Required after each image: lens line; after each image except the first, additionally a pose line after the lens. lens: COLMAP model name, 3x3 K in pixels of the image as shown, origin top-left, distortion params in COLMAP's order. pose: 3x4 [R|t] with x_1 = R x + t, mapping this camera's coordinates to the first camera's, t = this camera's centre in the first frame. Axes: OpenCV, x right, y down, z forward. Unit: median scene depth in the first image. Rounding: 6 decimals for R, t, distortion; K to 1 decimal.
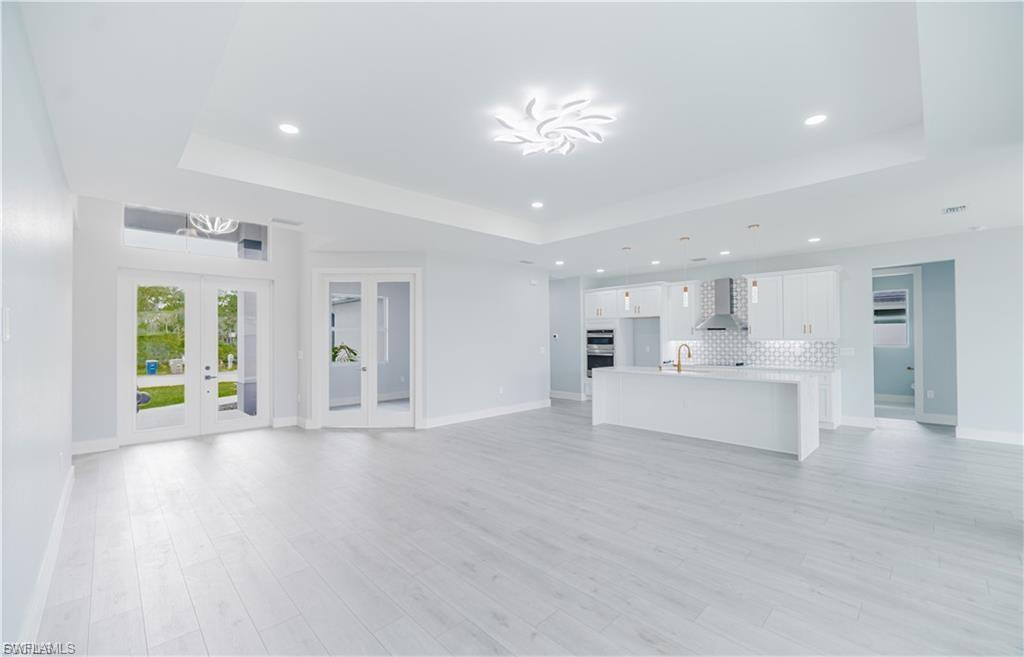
lens RADIAL K [[416.6, 0, 504.4], [0, 416.6, 332.9], [0, 0, 1]] dist [0.001961, 0.000013]
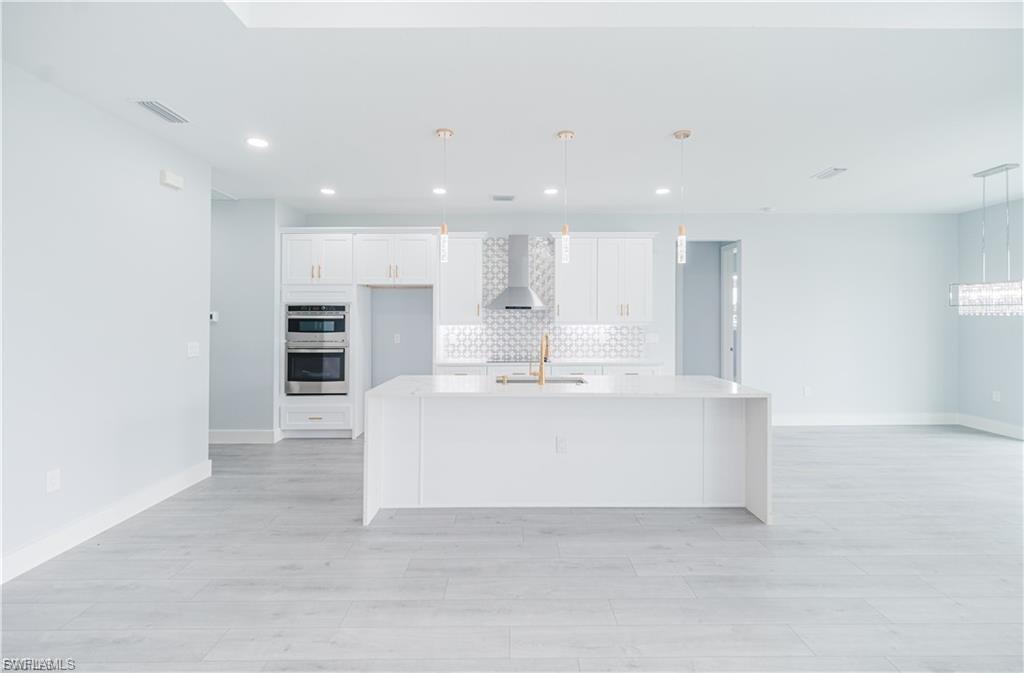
lens RADIAL K [[444.8, 0, 516.9], [0, 444.8, 311.8], [0, 0, 1]] dist [0.001734, -0.000251]
pose [[0.683063, 0.019759, 0.730092, -0.014288], [-0.013010, 0.999805, -0.014887, 0.007719], [-0.730243, 0.000670, 0.683187, 0.482954]]
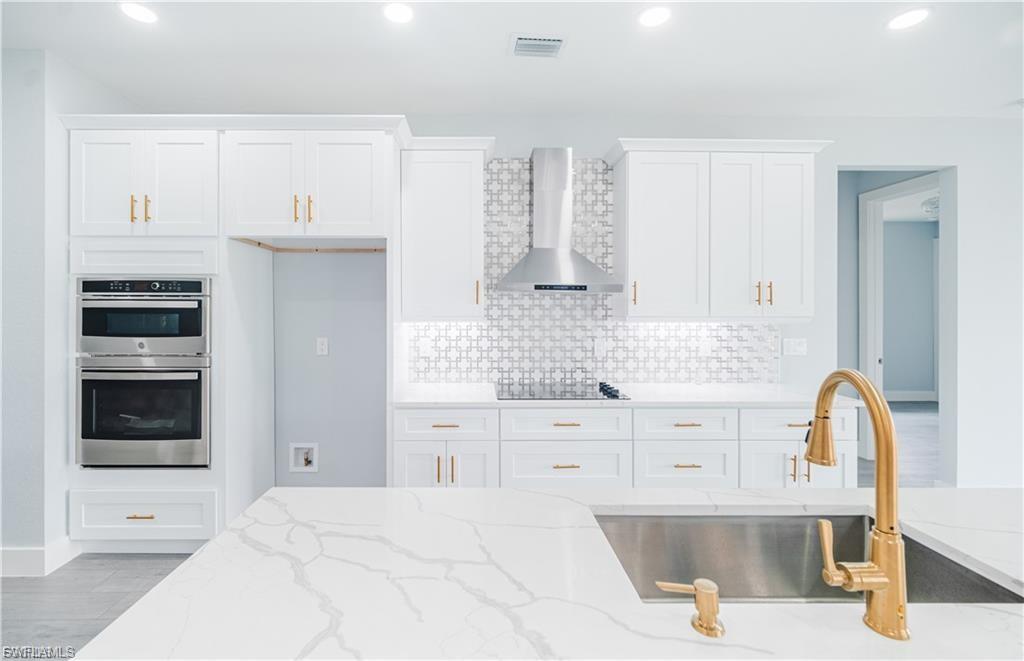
lens RADIAL K [[441.9, 0, 484.7], [0, 441.9, 314.1], [0, 0, 1]] dist [-0.003881, -0.000150]
pose [[0.679112, 0.005095, 0.734017, 0.199382], [-0.015810, 0.999845, 0.007687, 0.009836], [-0.733864, -0.016825, 0.679088, 0.759894]]
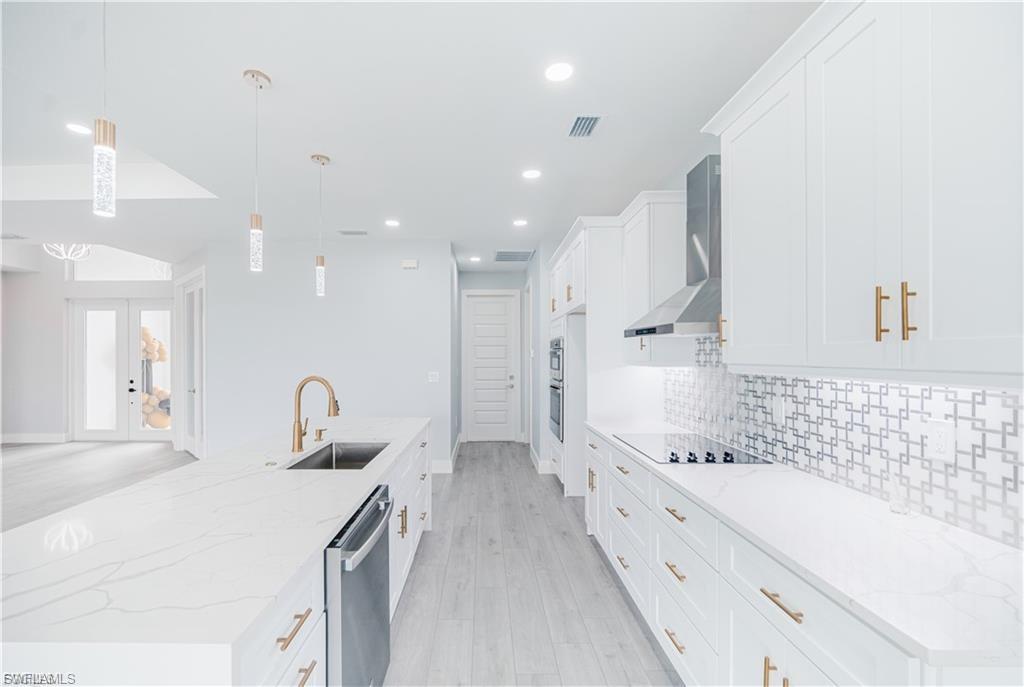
lens RADIAL K [[429.1, 0, 484.6], [0, 429.1, 358.0], [0, 0, 1]] dist [-0.007864, -0.000557]
pose [[0.729988, 0.008604, -0.683406, 0.603873], [0.004761, 0.999832, 0.017673, 0.004090], [0.683444, -0.016155, 0.729824, 0.643075]]
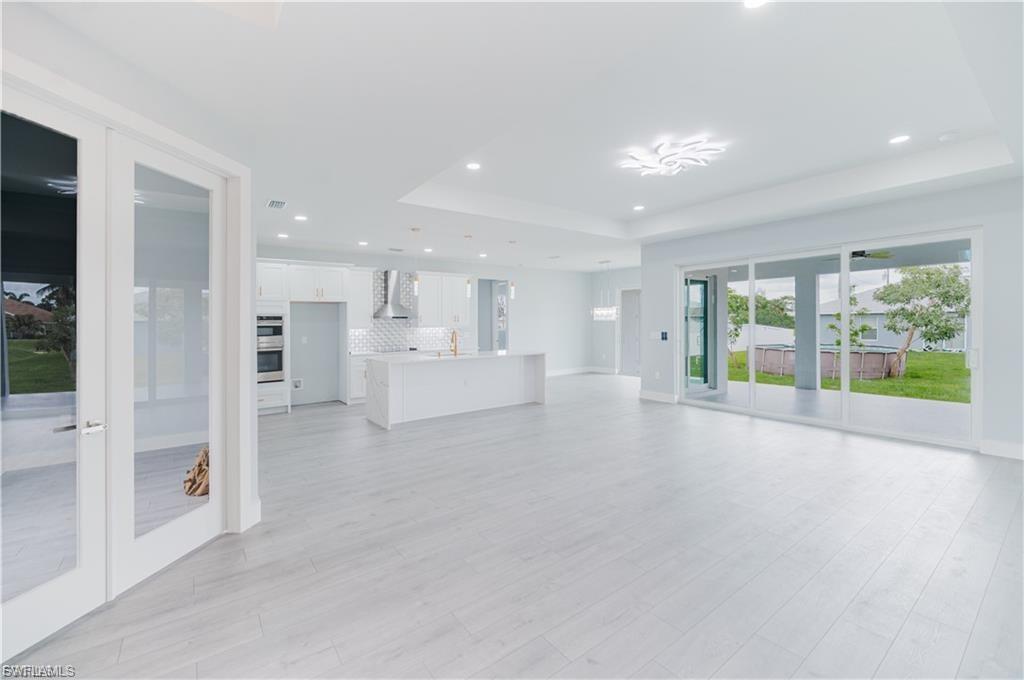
lens RADIAL K [[429.1, 0, 516.2], [0, 429.1, 319.8], [0, 0, 1]] dist [-0.007864, -0.000557]
pose [[0.114172, 0.012254, 0.993385, -0.517372], [-0.000897, 0.999925, -0.012232, 0.009385], [-0.993461, 0.000506, 0.114174, 0.544914]]
